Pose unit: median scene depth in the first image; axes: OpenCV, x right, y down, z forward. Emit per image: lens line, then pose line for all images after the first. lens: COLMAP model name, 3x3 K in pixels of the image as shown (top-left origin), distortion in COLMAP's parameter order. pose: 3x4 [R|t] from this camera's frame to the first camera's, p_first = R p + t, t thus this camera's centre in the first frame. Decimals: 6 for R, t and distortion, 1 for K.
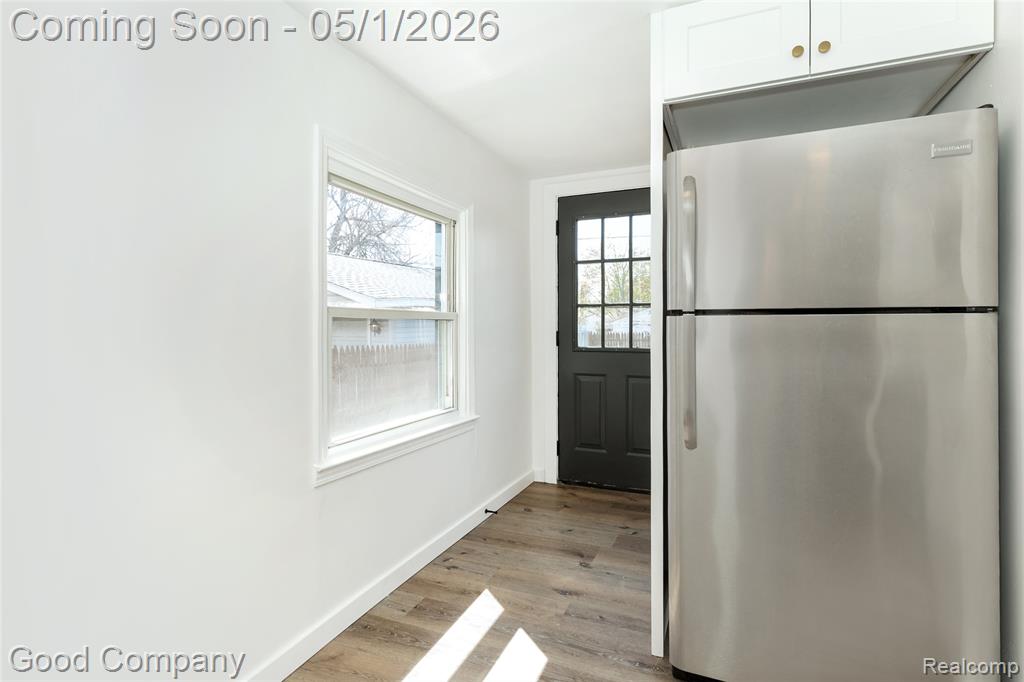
lens RADIAL K [[475.3, 0, 515.0], [0, 475.3, 332.4], [0, 0, 1]] dist [0.013414, -0.000846]
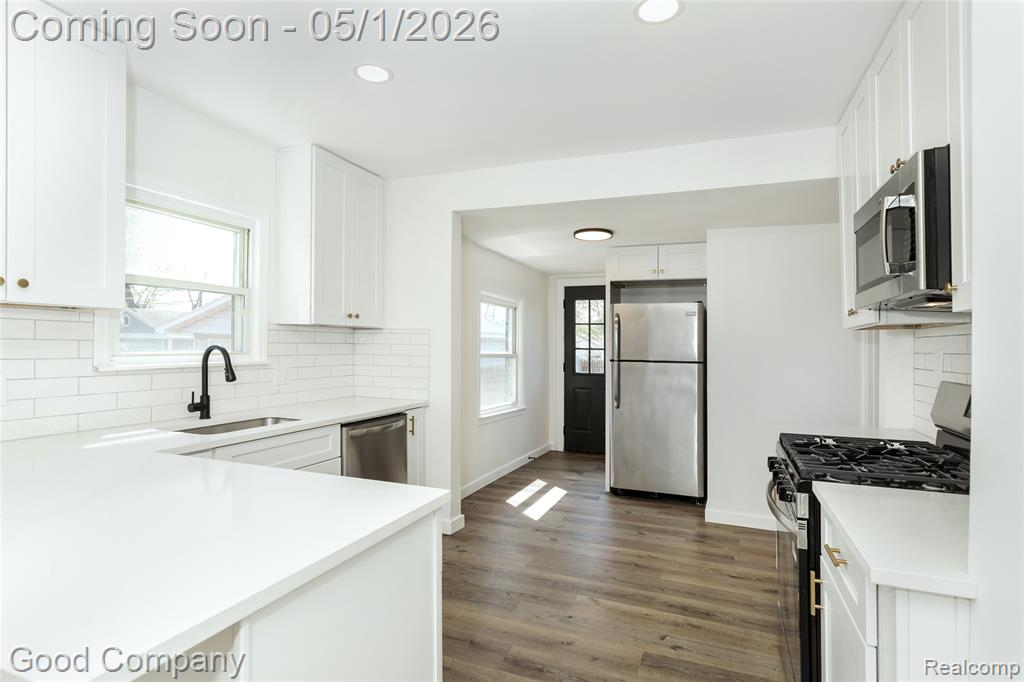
lens RADIAL K [[535.5, 0, 514.2], [0, 535.5, 341.9], [0, 0, 1]] dist [0.007374, 0.000059]
pose [[0.999412, 0.005167, 0.033884, -0.166509], [-0.004411, 0.999741, -0.022333, -0.037475], [-0.033991, 0.022170, 0.999176, -0.997779]]
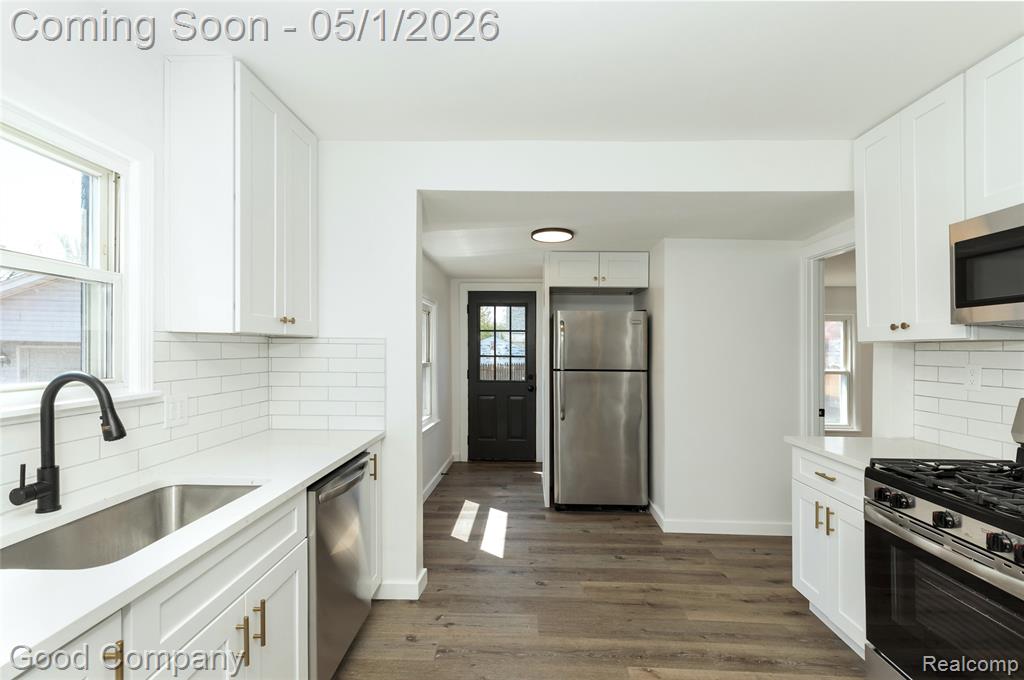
lens RADIAL K [[475.3, 0, 509.4], [0, 475.3, 344.5], [0, 0, 1]] dist [0.013414, -0.000846]
pose [[0.926201, 0.002467, 0.377022, -0.427629], [0.005133, 0.999803, -0.019153, -0.064099], [-0.376996, 0.019675, 0.926006, -0.643510]]
